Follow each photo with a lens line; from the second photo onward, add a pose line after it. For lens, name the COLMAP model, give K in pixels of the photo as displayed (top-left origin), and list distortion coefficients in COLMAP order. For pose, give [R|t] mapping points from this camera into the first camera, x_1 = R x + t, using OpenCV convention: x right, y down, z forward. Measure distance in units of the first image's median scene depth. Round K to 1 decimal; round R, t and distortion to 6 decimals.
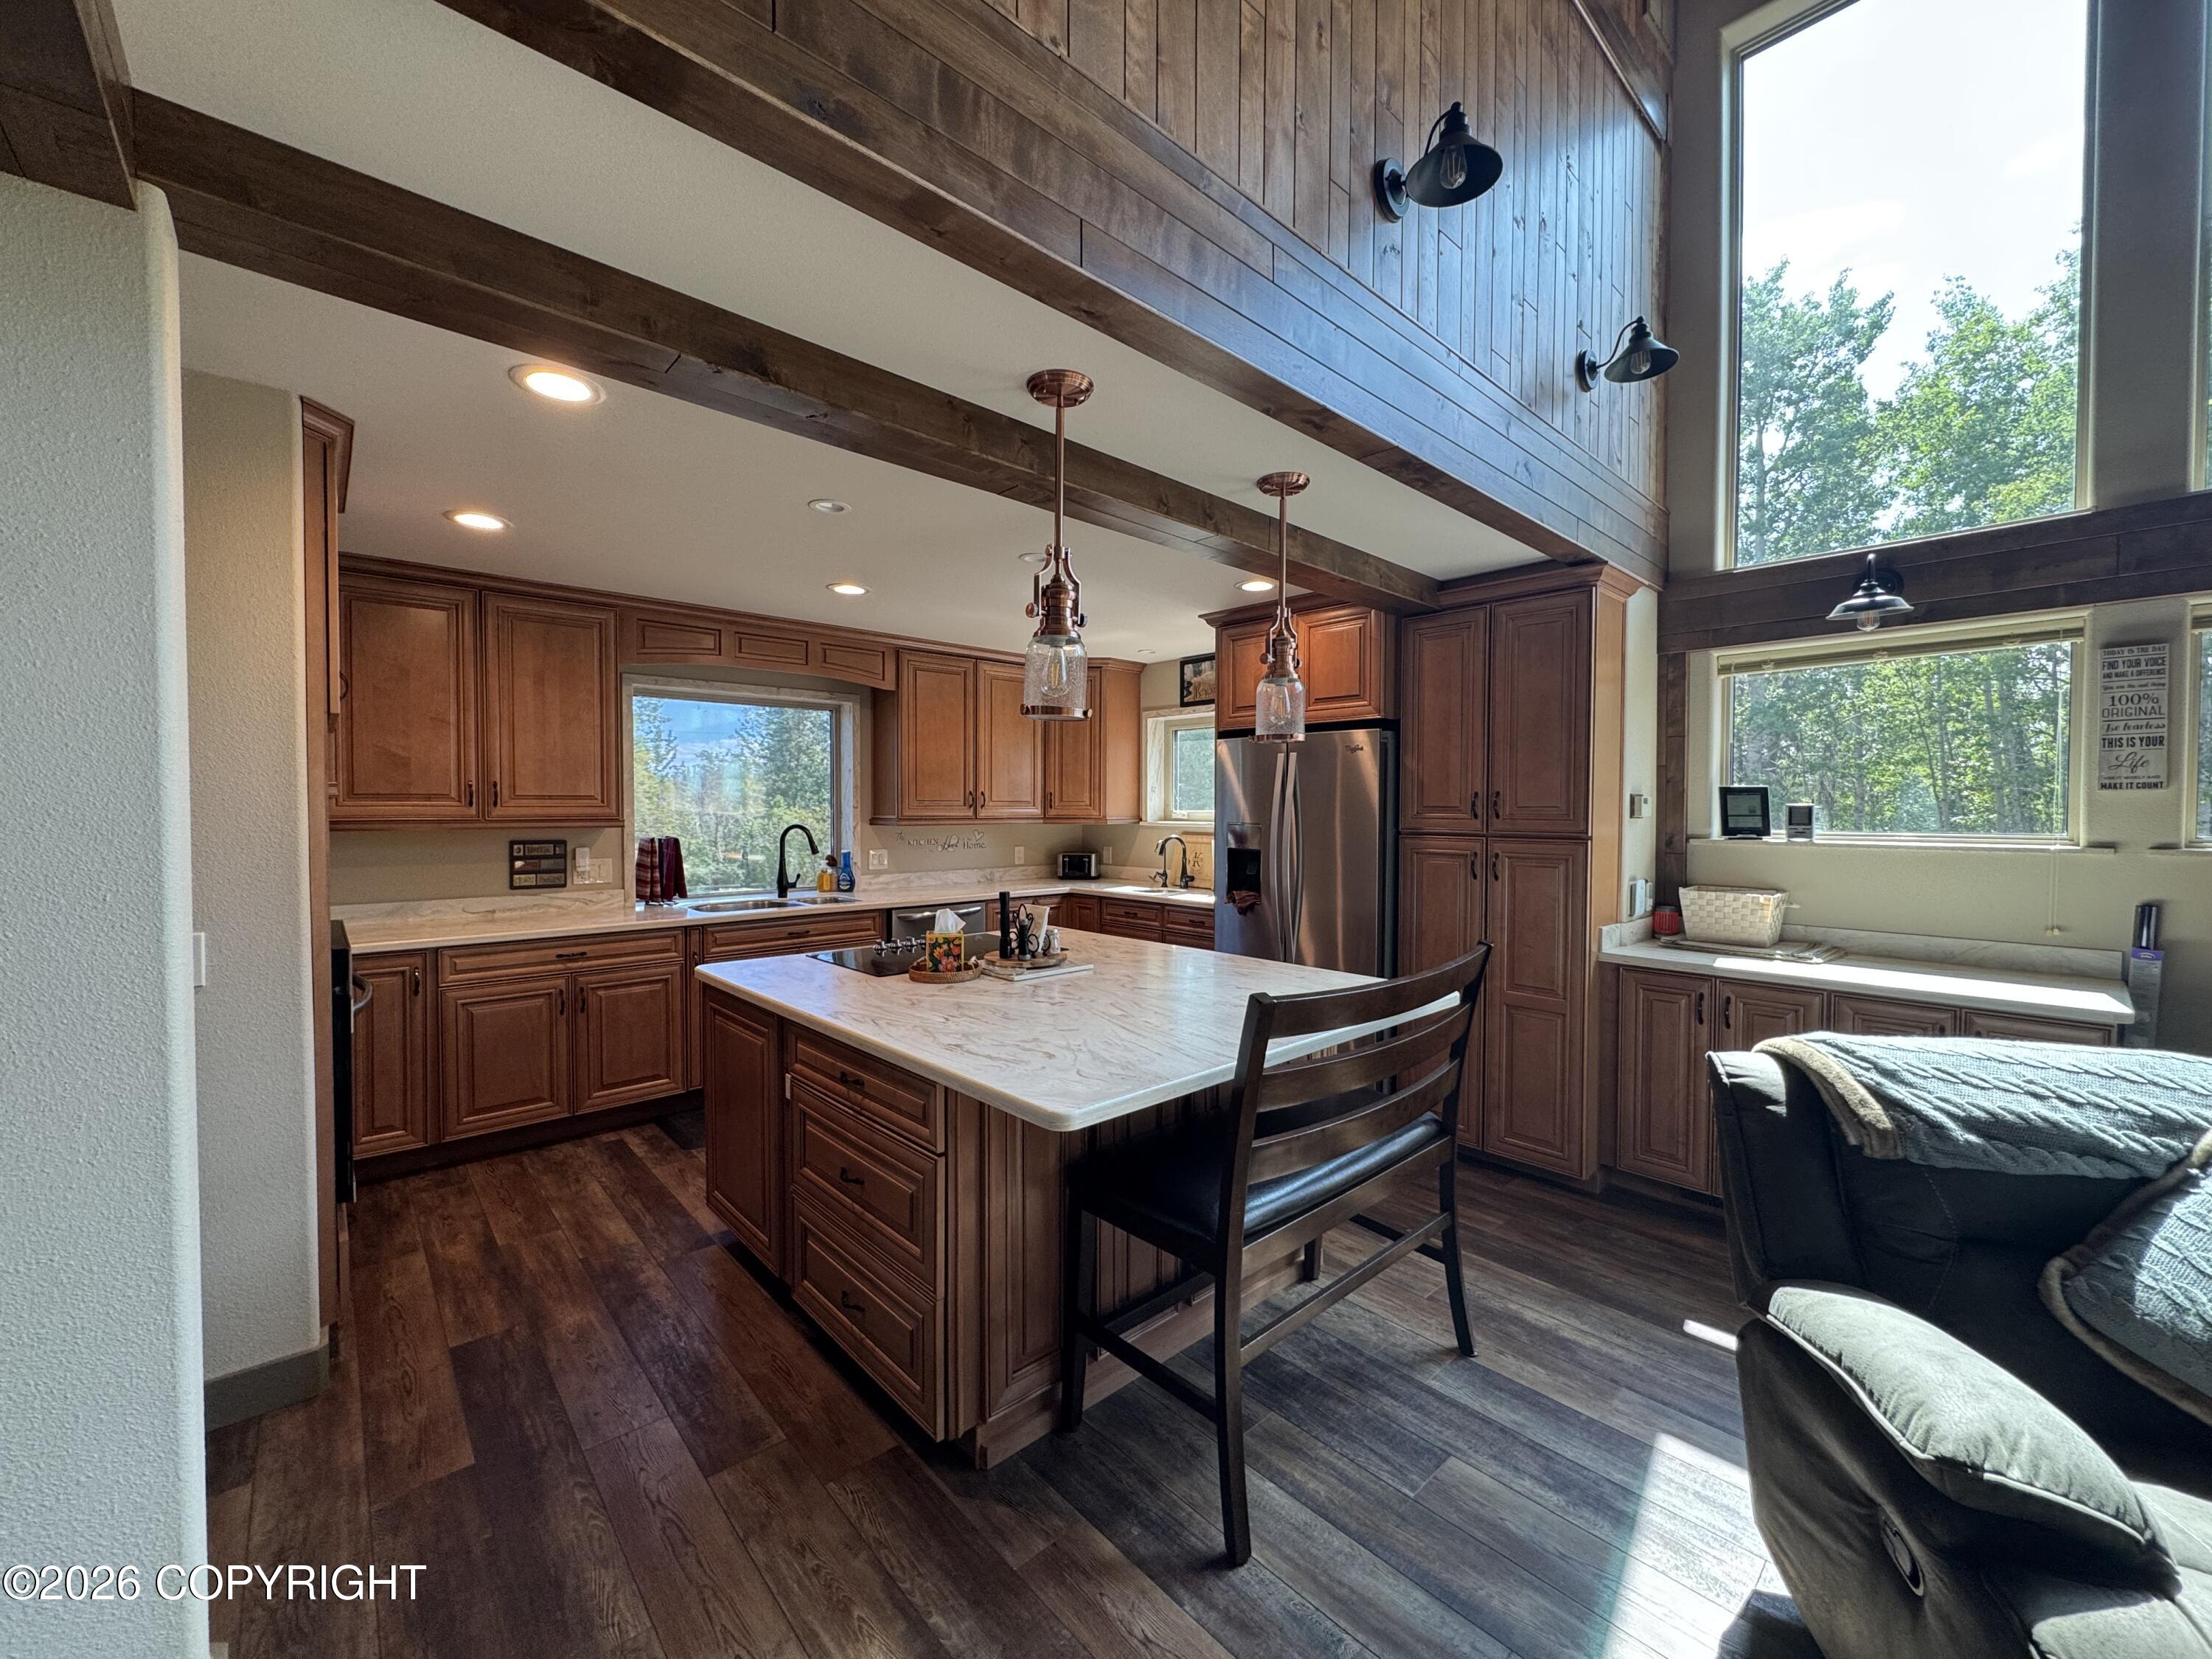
lens RADIAL K [[883.0, 0, 1106.0], [0, 883.0, 829.5], [0, 0, 1]] dist [-0.001696, -0.000154]
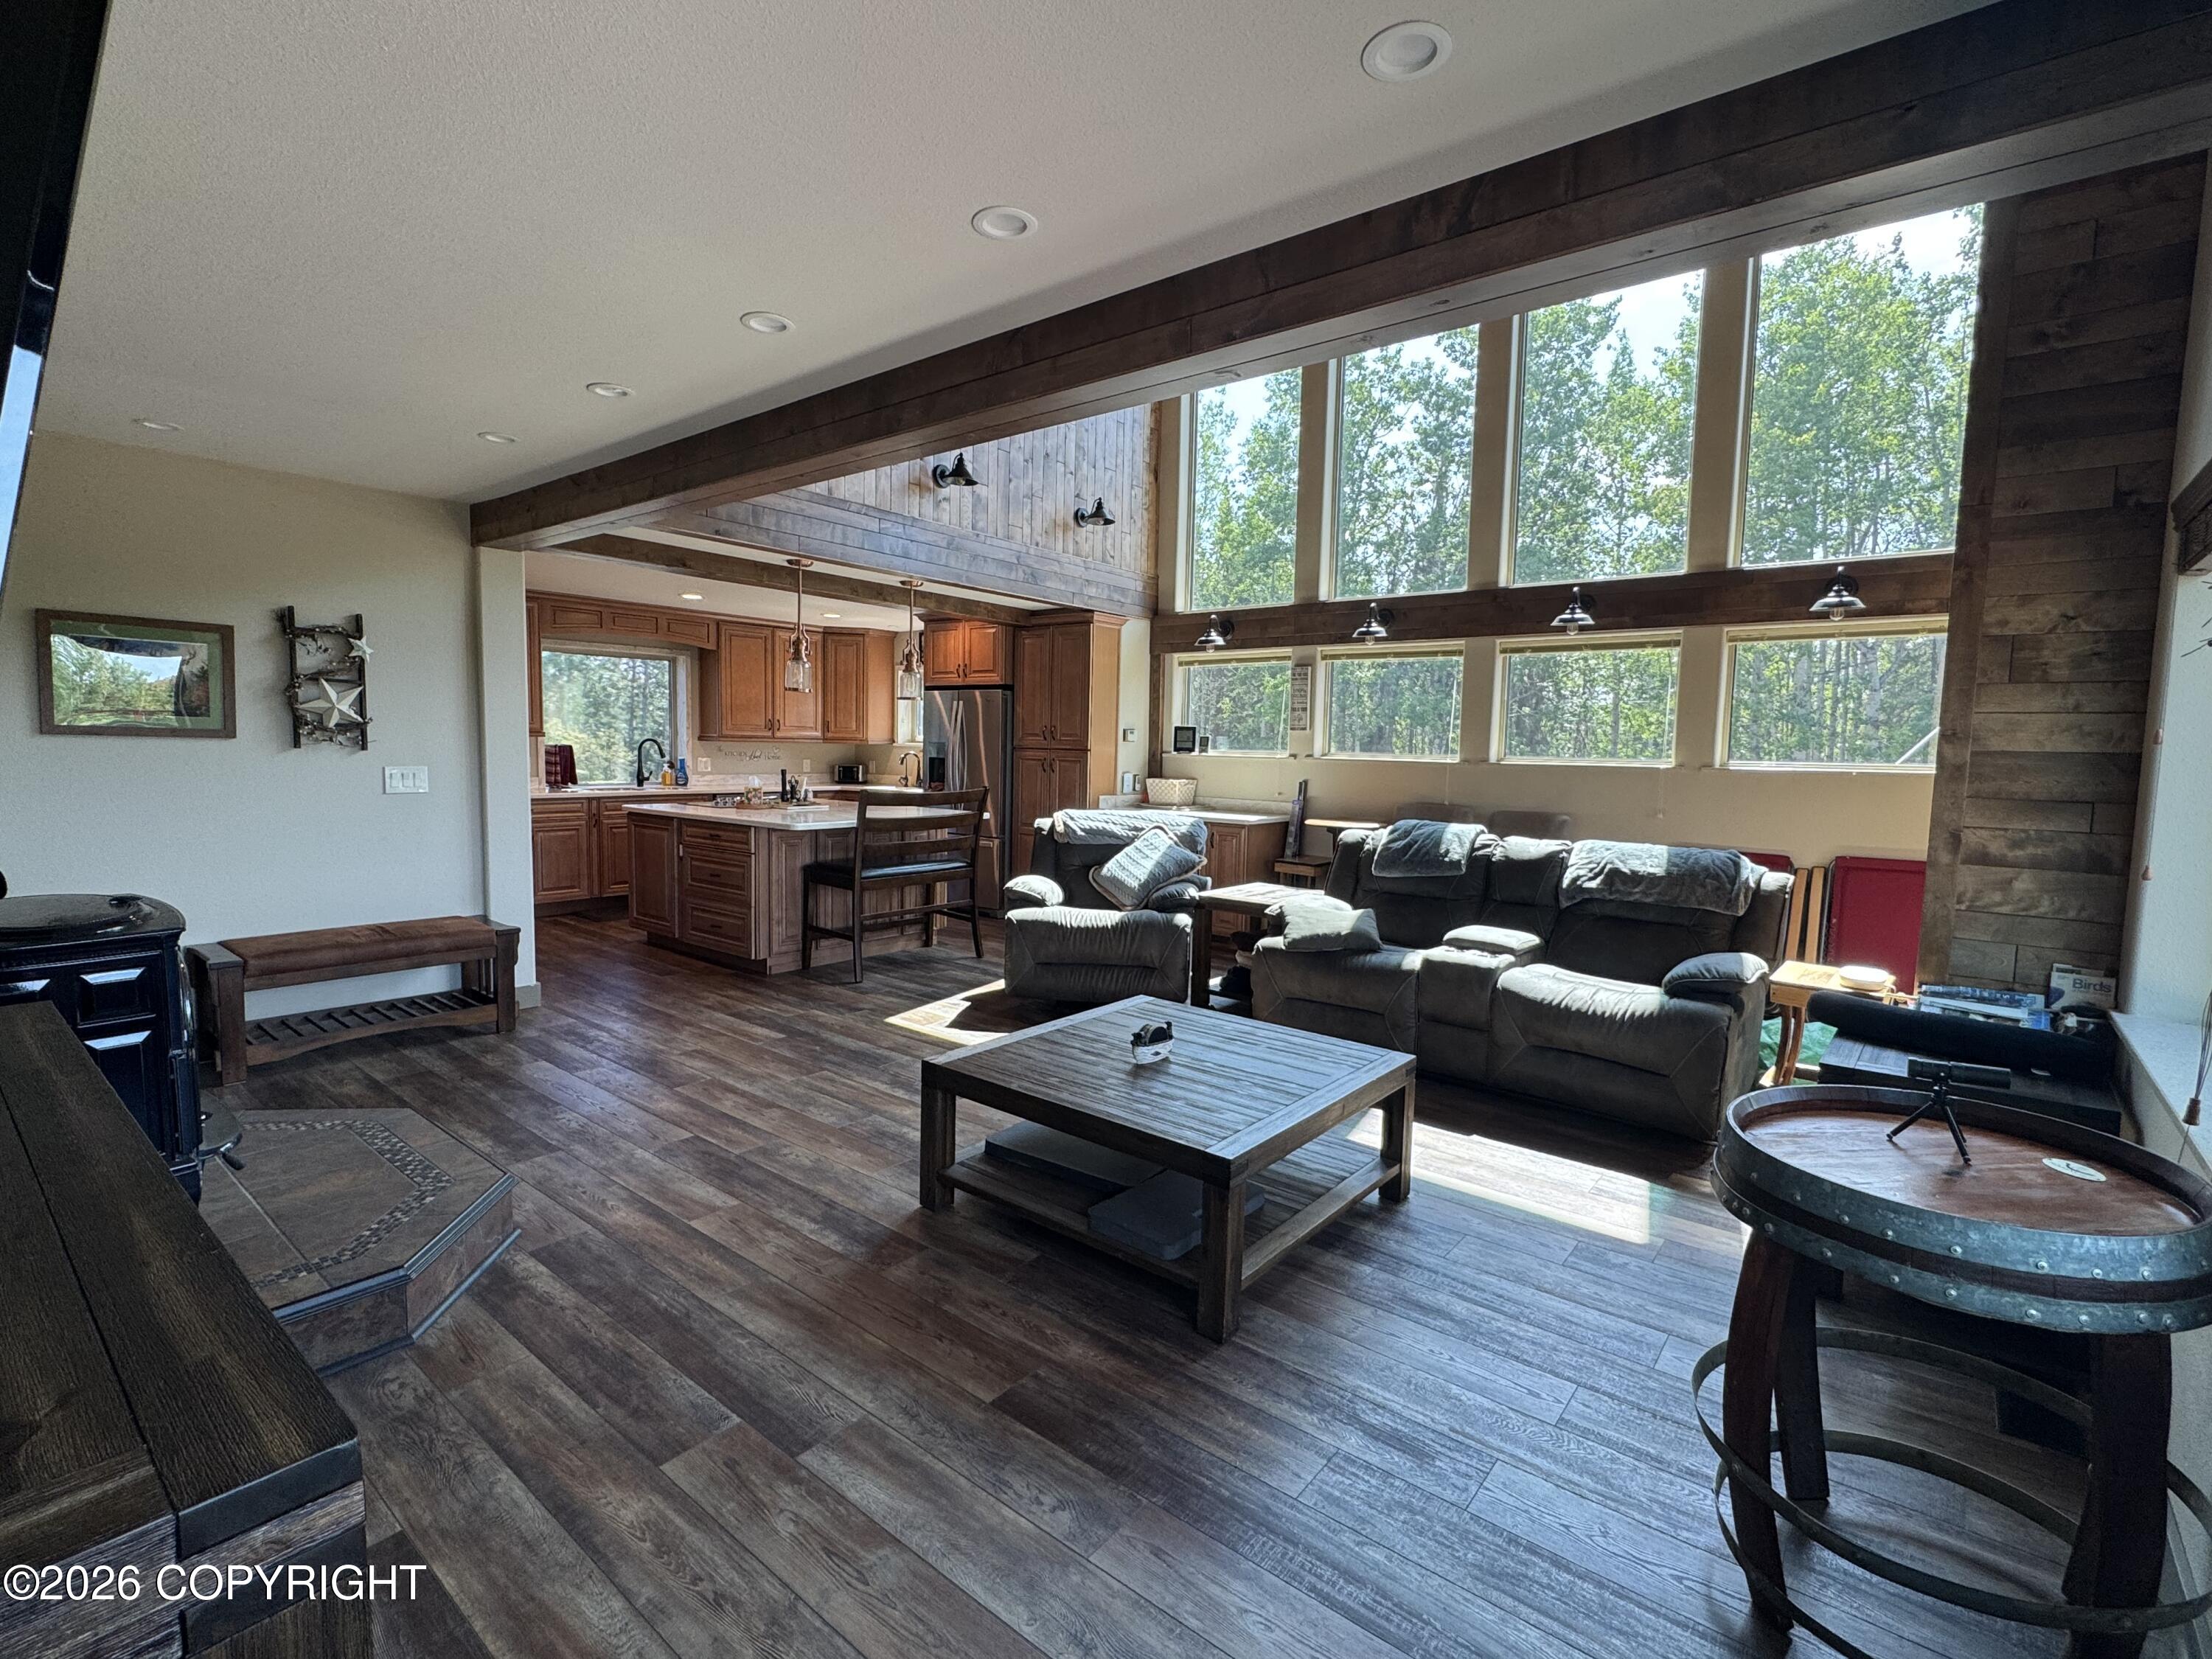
lens RADIAL K [[1033.9, 0, 1106.0], [0, 1033.9, 829.5], [0, 0, 1]] dist [0.000574, -0.000048]
pose [[0.988169, 0.006851, 0.153217, 0.172731], [-0.015842, 0.998218, 0.057537, 0.040581], [-0.152550, -0.059283, 0.986516, -0.998881]]
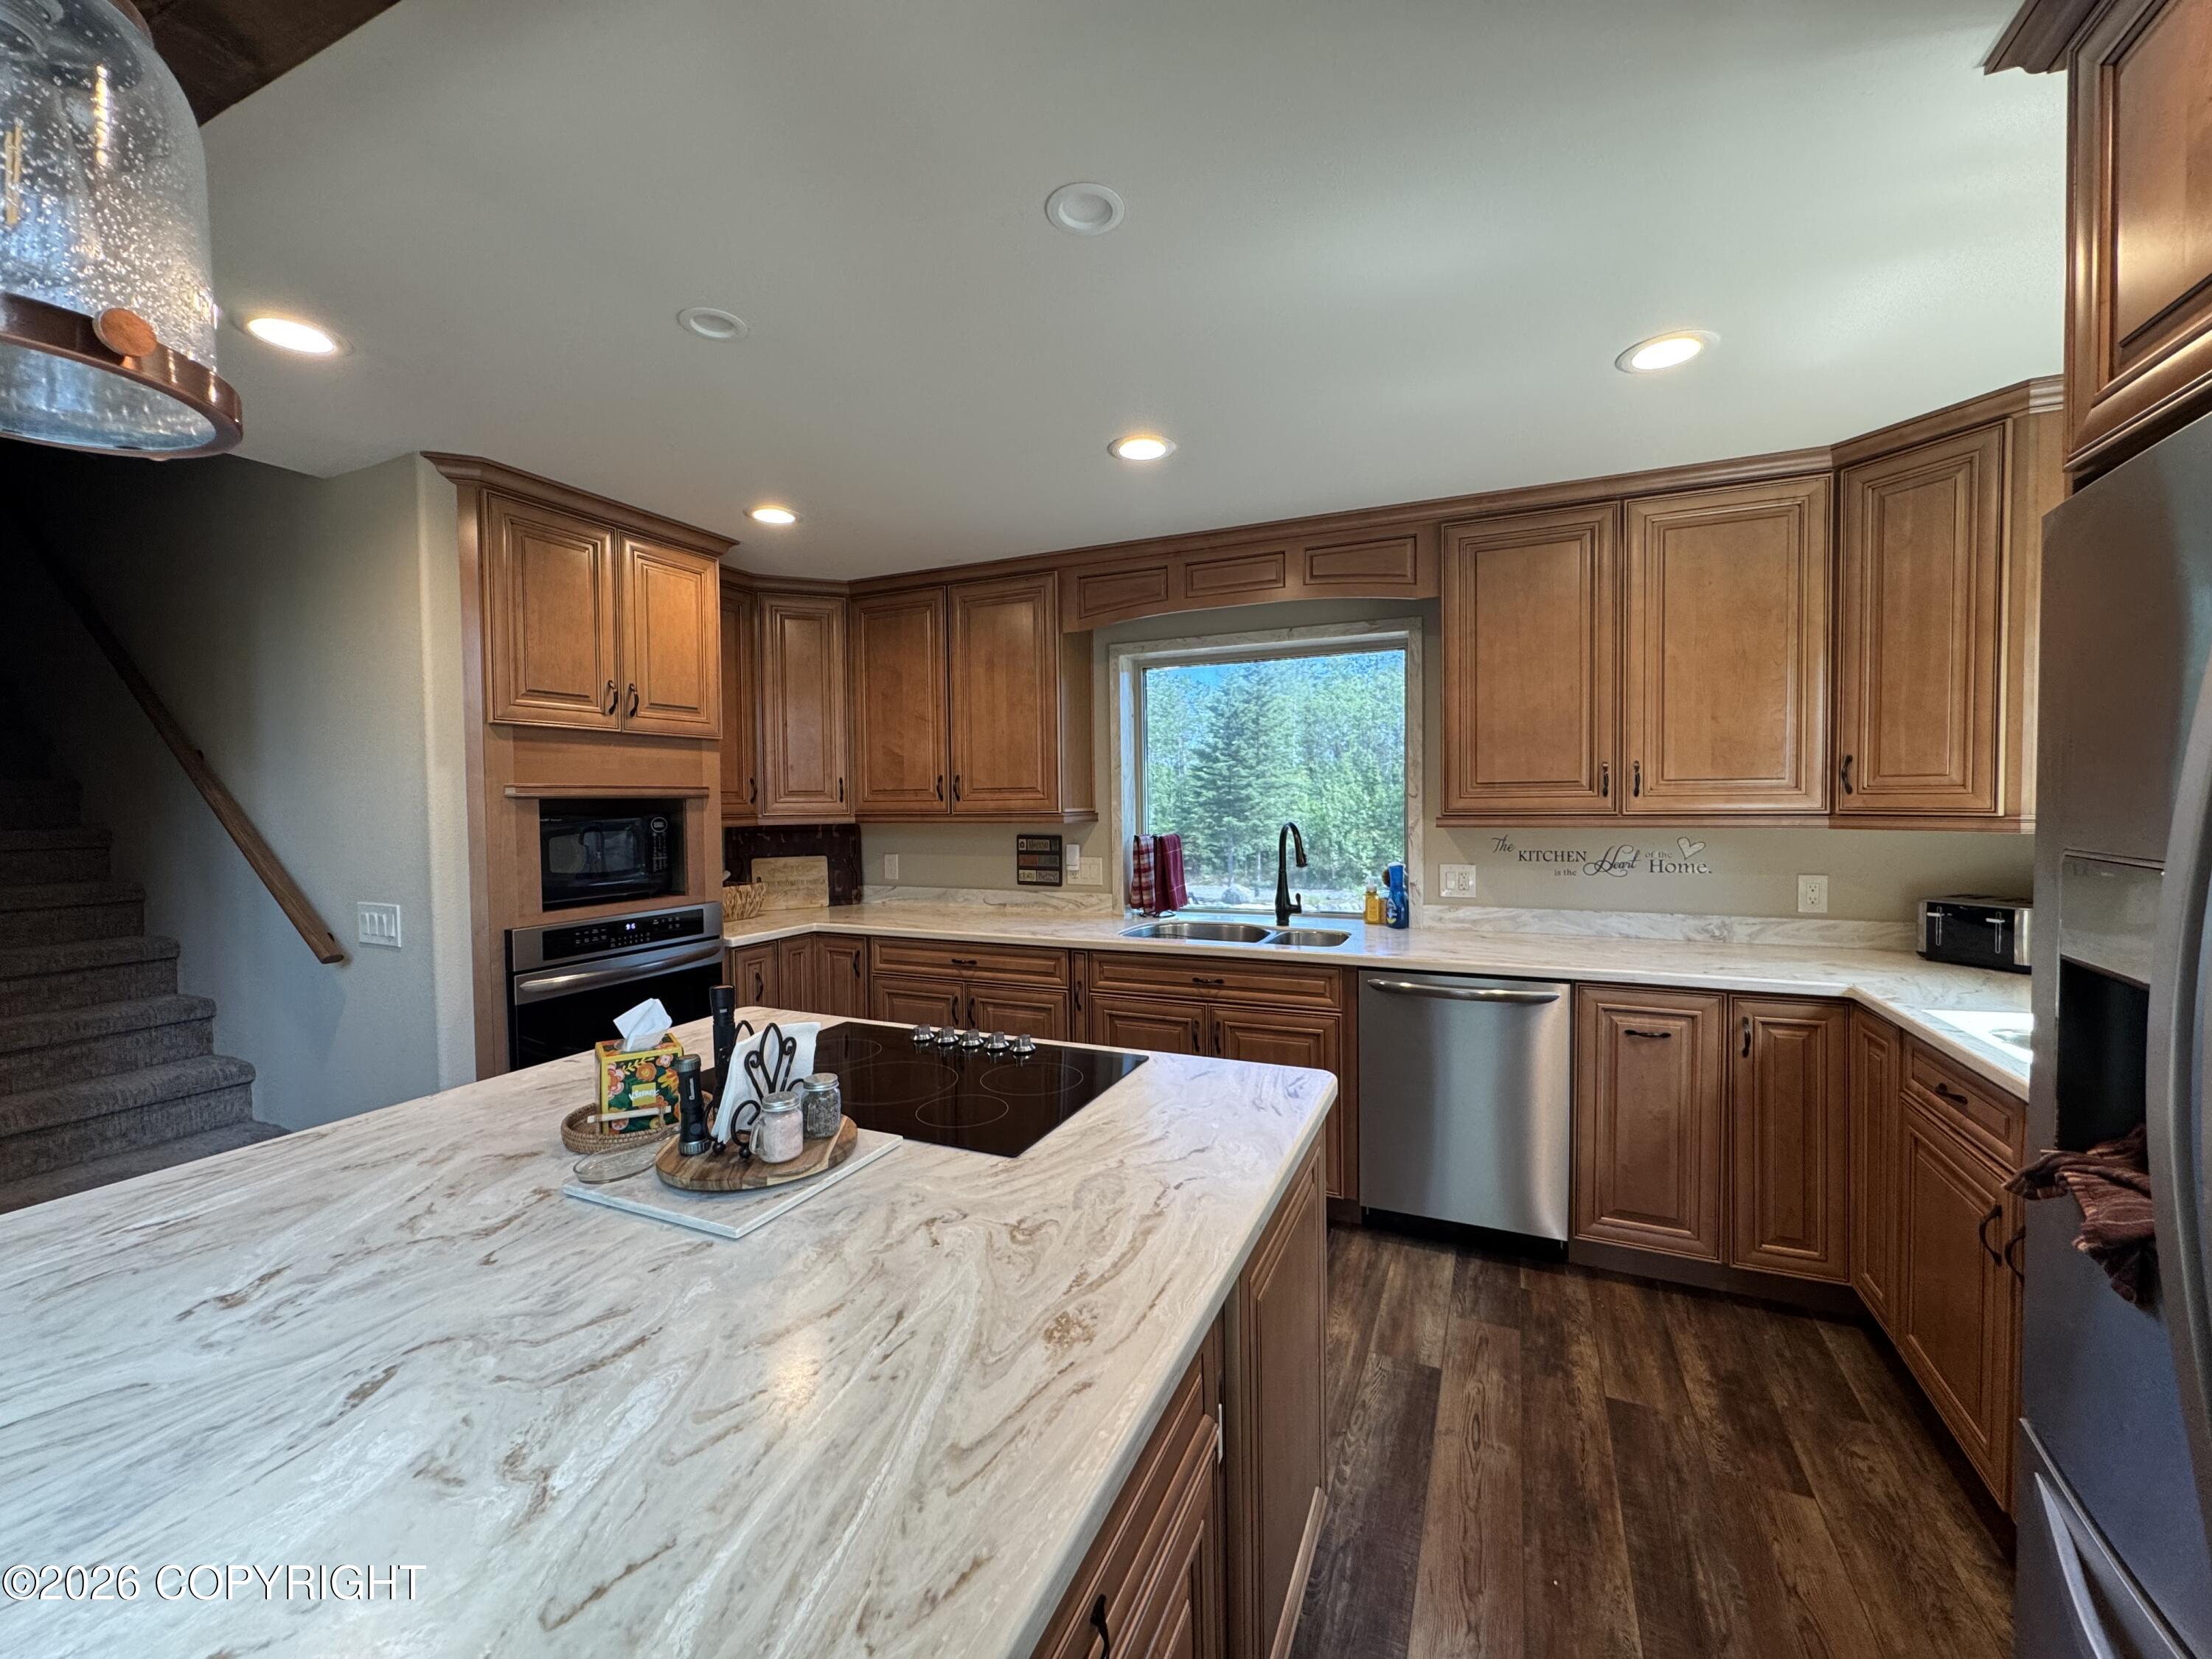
lens RADIAL K [[883.0, 0, 1106.0], [0, 883.0, 829.5], [0, 0, 1]] dist [-0.001696, -0.000154]
pose [[0.400610, 0.025501, -0.915894, 0.256442], [-0.011080, 0.999674, 0.022988, -0.016326], [0.916182, 0.000939, 0.400762, 0.672090]]
